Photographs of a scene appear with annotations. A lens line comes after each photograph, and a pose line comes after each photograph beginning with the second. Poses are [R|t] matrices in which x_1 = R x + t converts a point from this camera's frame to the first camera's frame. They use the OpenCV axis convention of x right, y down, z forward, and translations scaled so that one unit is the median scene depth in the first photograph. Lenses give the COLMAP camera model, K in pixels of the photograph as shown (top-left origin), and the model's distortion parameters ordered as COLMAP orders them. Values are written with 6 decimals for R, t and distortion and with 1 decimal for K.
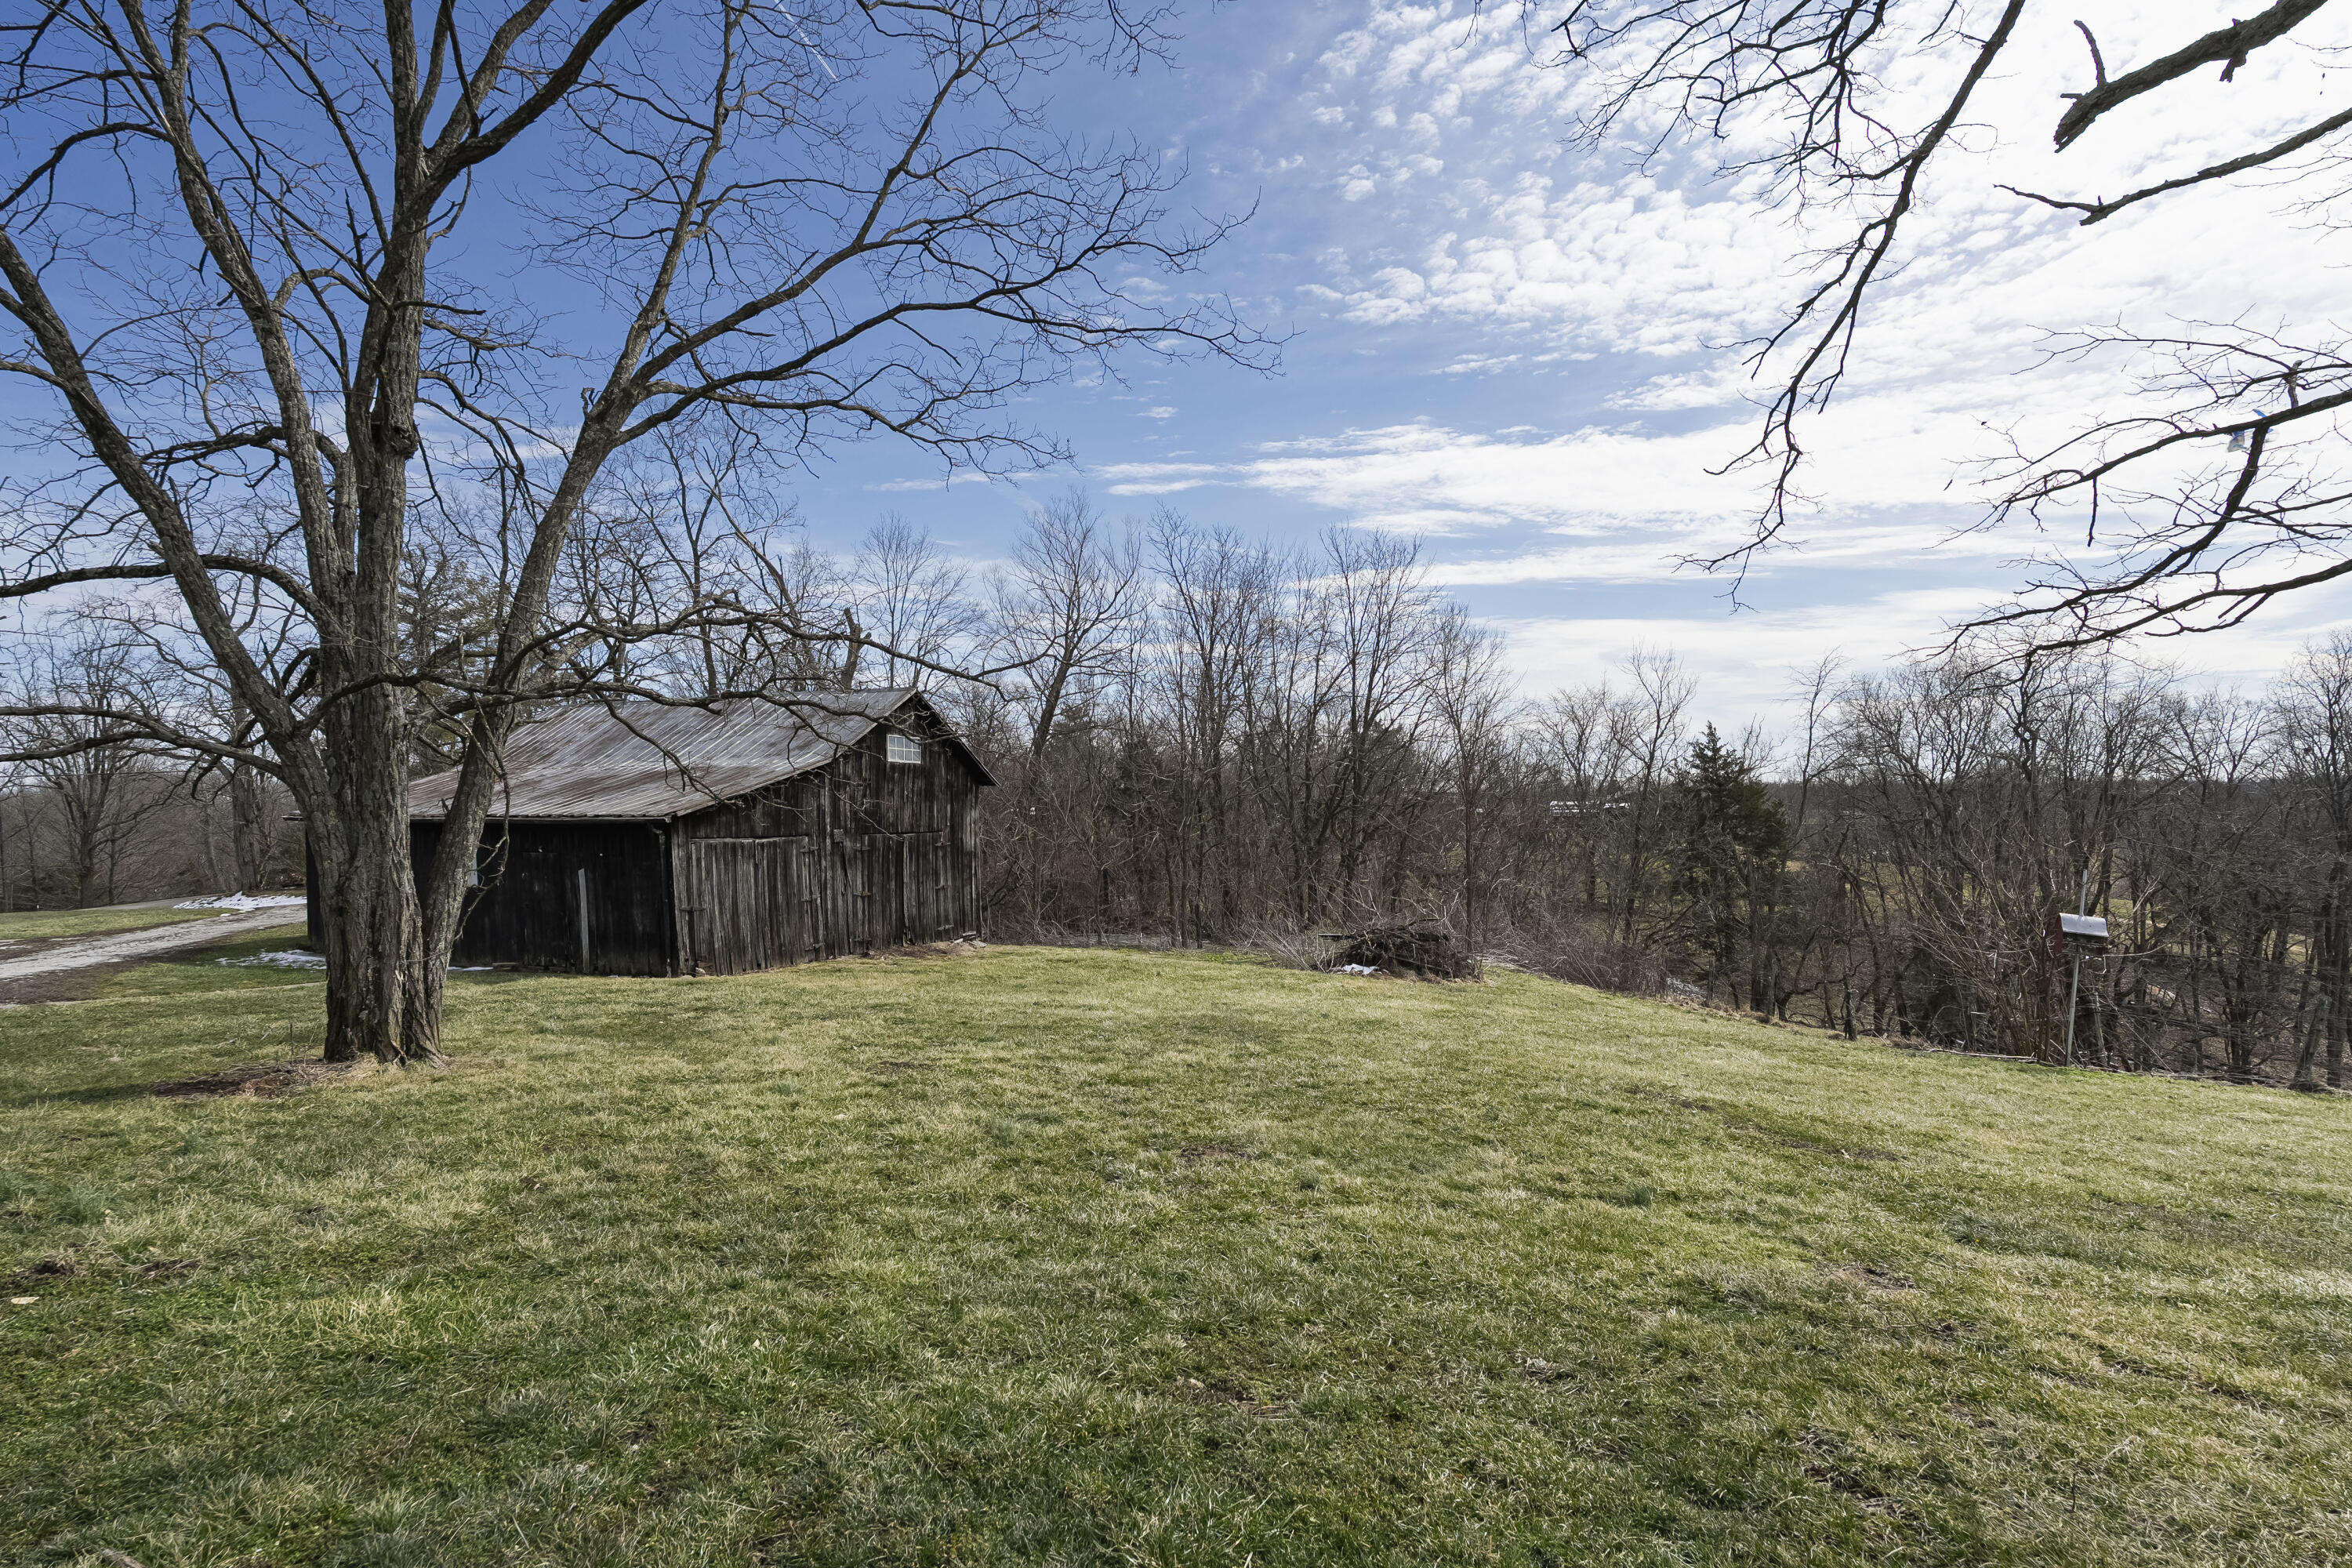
lens RADIAL K [[1229.5, 0, 1183.2], [0, 1229.5, 775.3], [0, 0, 1]] dist [0.003017, 0.000185]
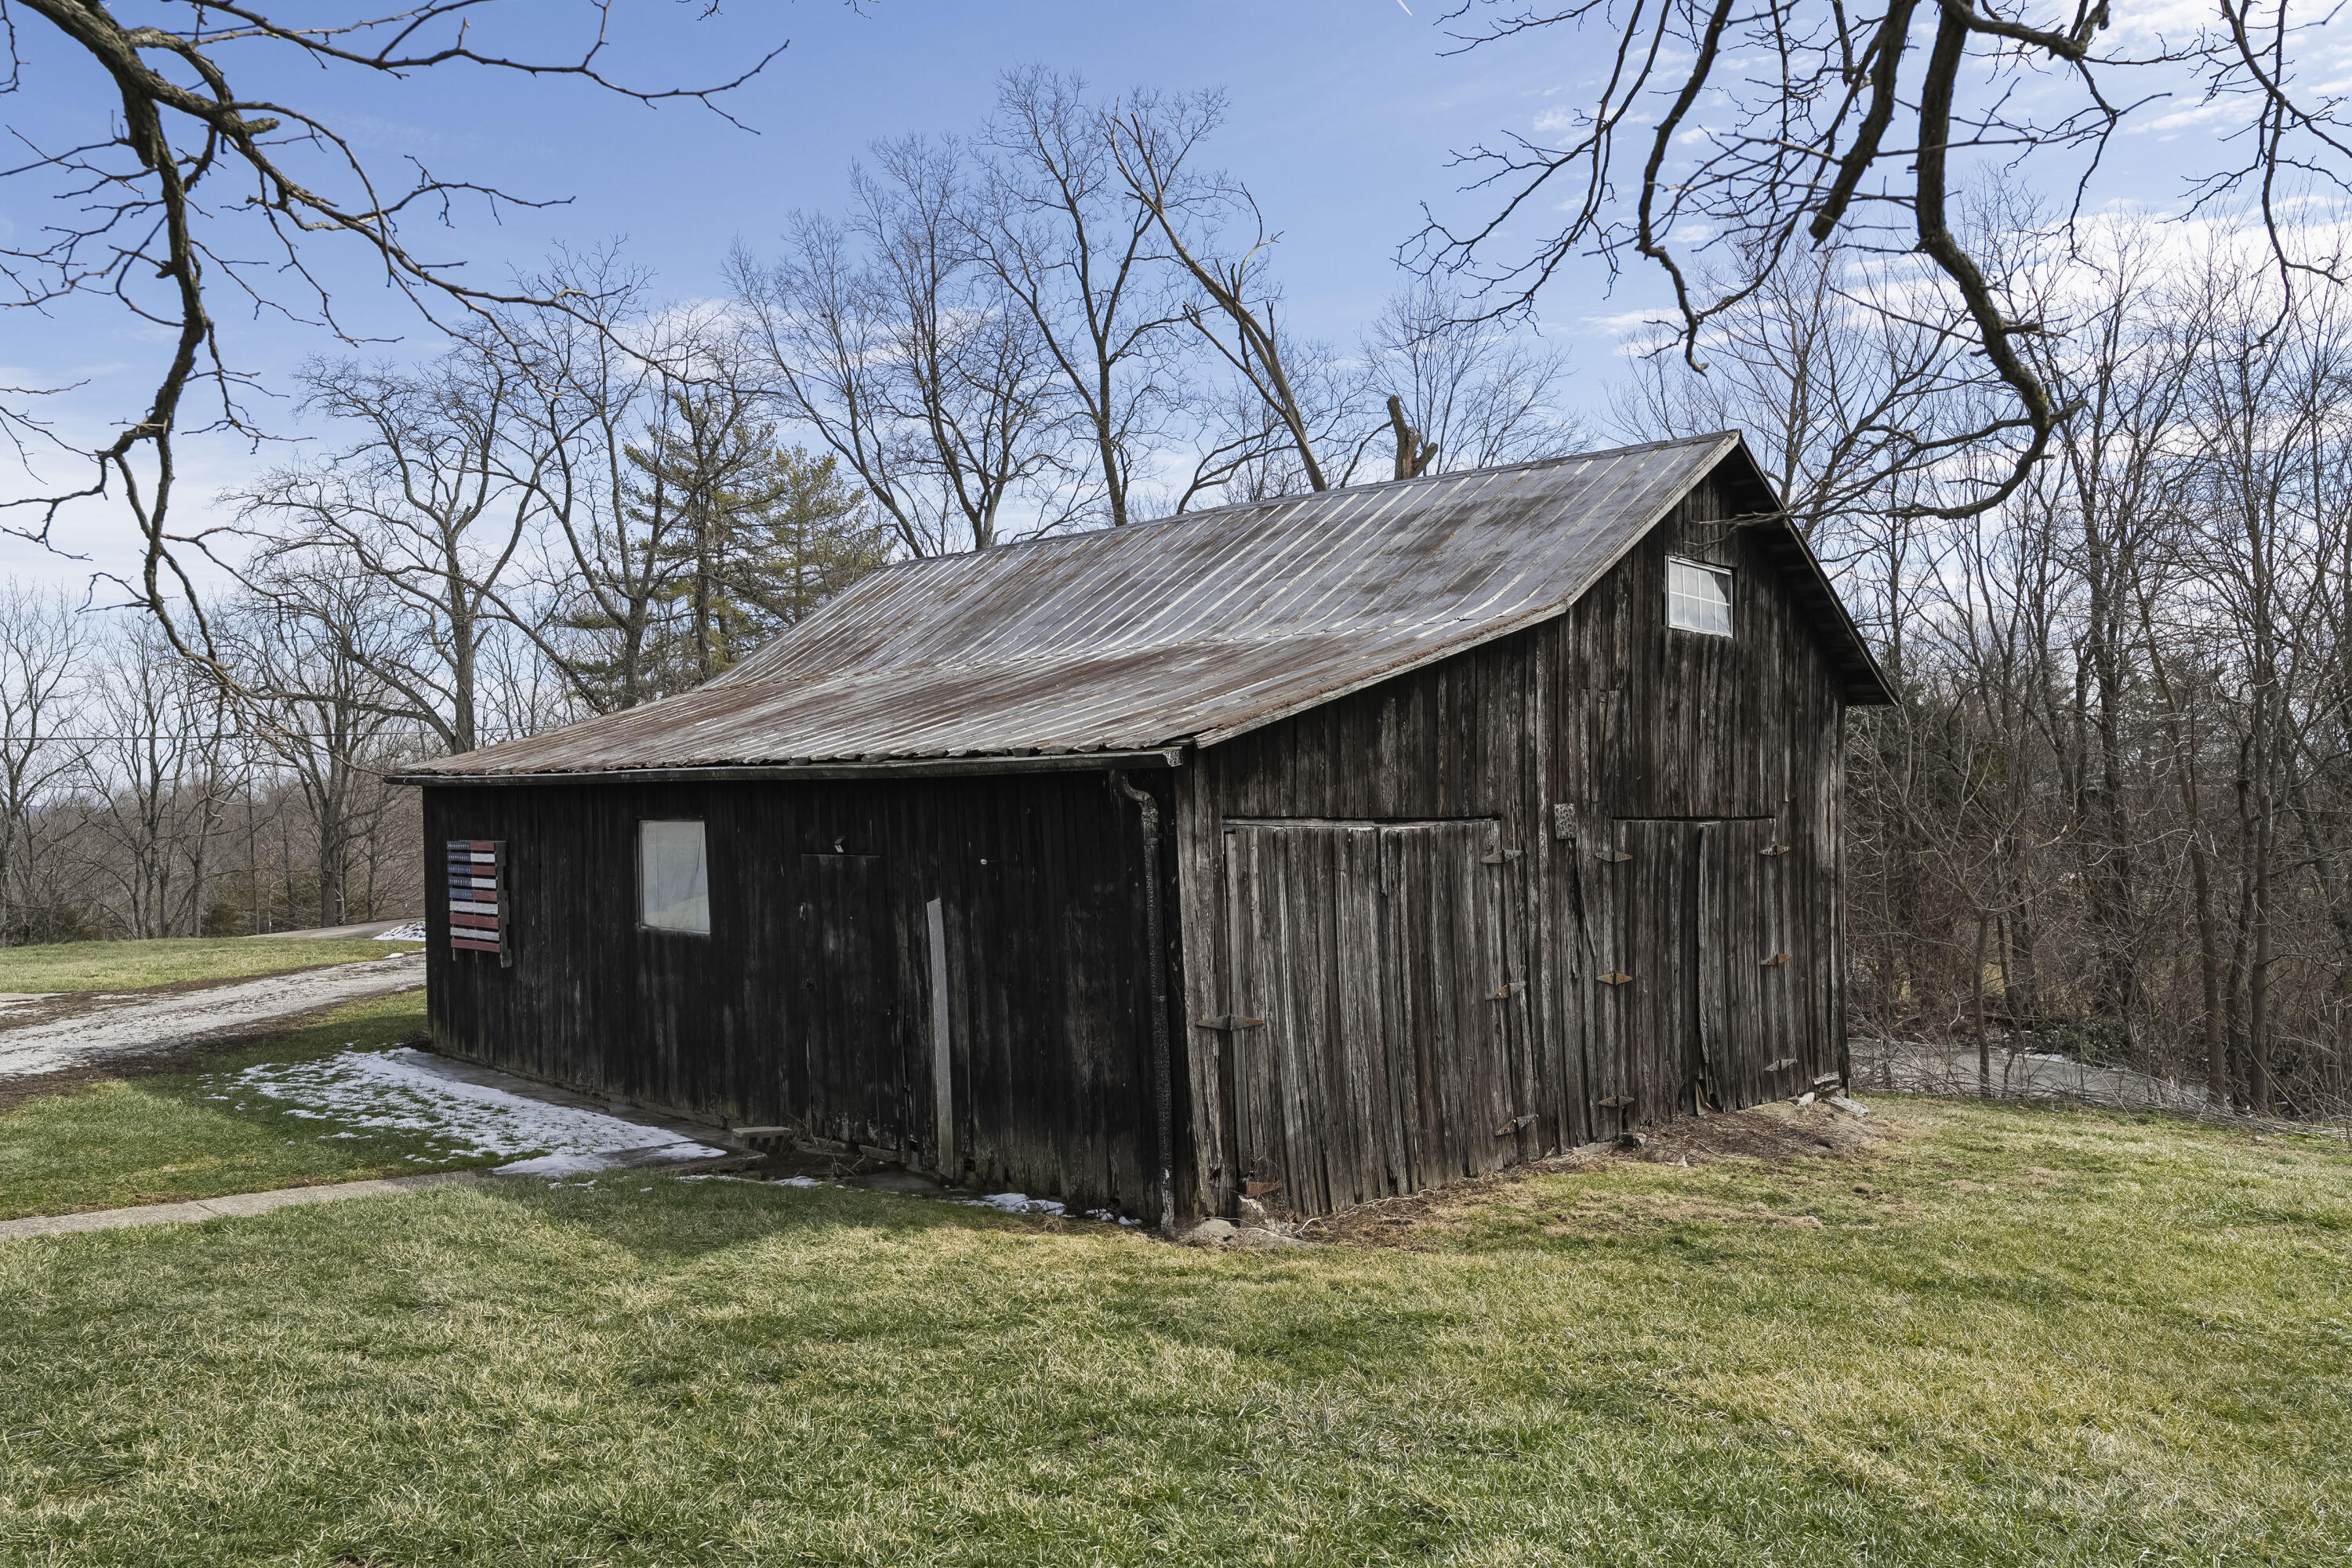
lens RADIAL K [[1770.4, 0, 1173.4], [0, 1770.4, 785.1], [0, 0, 1]] dist [0.009023, 0.001723]
pose [[0.950039, 0.000767, -0.312129, -0.232050], [0.003142, 0.999923, 0.012020, 0.032355], [0.312114, -0.012400, 0.949964, 0.471351]]
